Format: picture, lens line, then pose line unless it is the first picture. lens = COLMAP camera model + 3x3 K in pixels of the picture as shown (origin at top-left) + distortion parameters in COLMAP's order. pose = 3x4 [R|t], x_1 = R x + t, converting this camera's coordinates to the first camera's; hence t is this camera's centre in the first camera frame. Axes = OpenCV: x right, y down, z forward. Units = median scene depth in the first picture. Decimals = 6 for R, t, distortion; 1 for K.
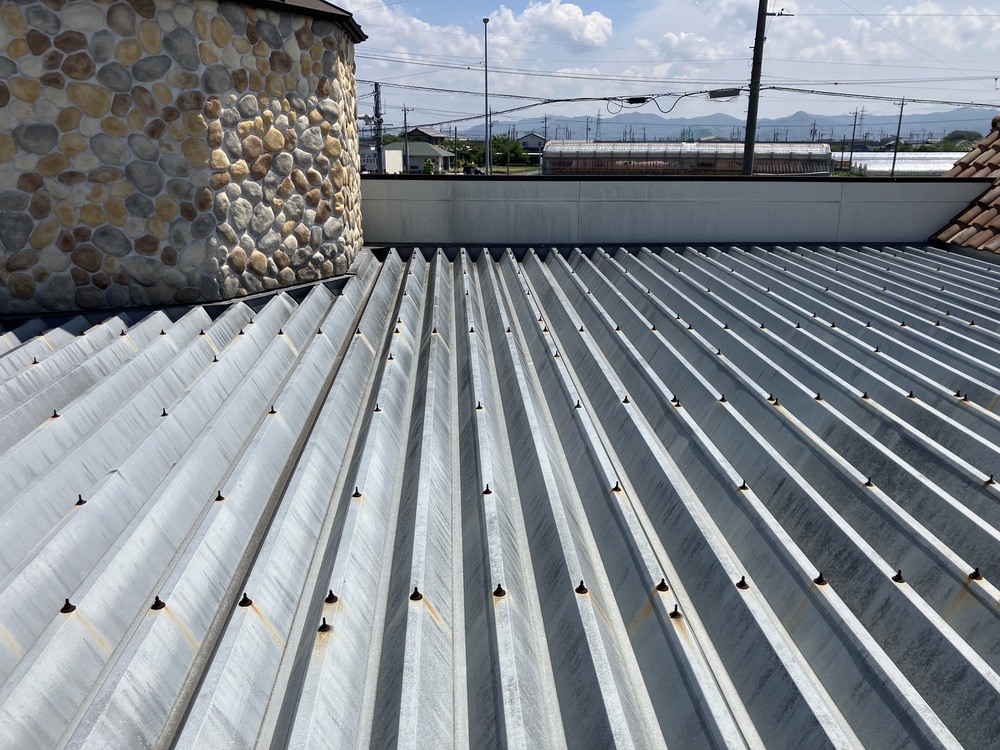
lens RADIAL K [[812.4, 0, 502.5], [0, 812.4, 358.5], [0, 0, 1]] dist [0.091758, -0.097790]
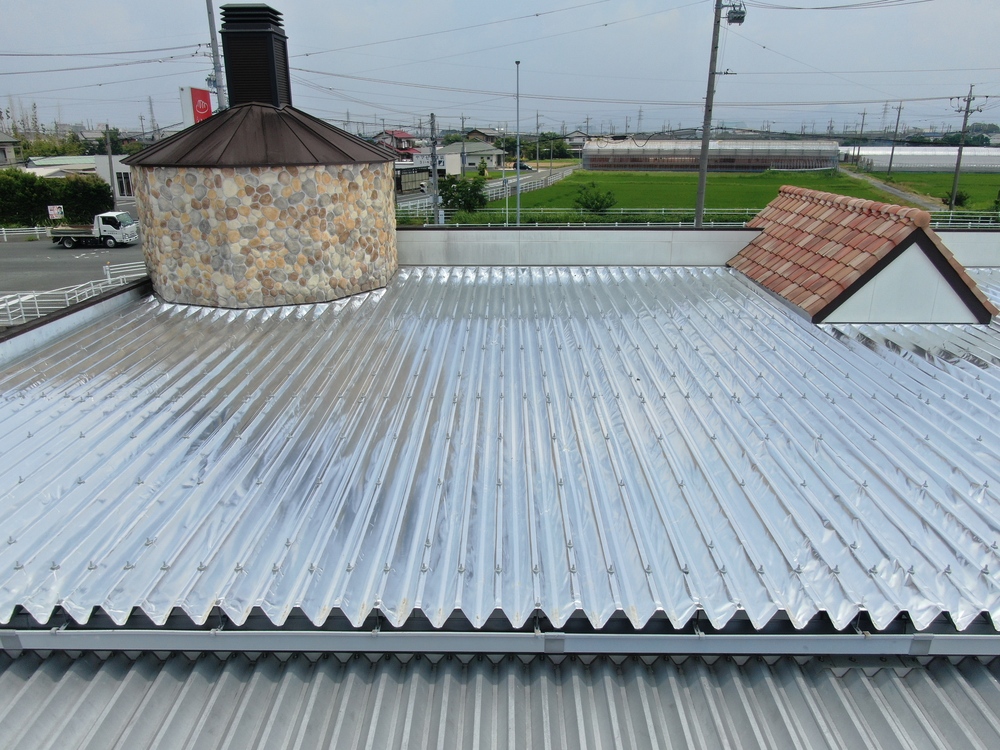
lens RADIAL K [[716.7, 0, 500.0], [0, 716.7, 375.0], [0, 0, 1]] dist [0.000809, 0.001239]
pose [[0.997238, 0.016990, -0.072308, 0.265192], [-0.012199, 0.997733, 0.066188, -0.010543], [0.073268, -0.065123, 0.995184, -0.893772]]
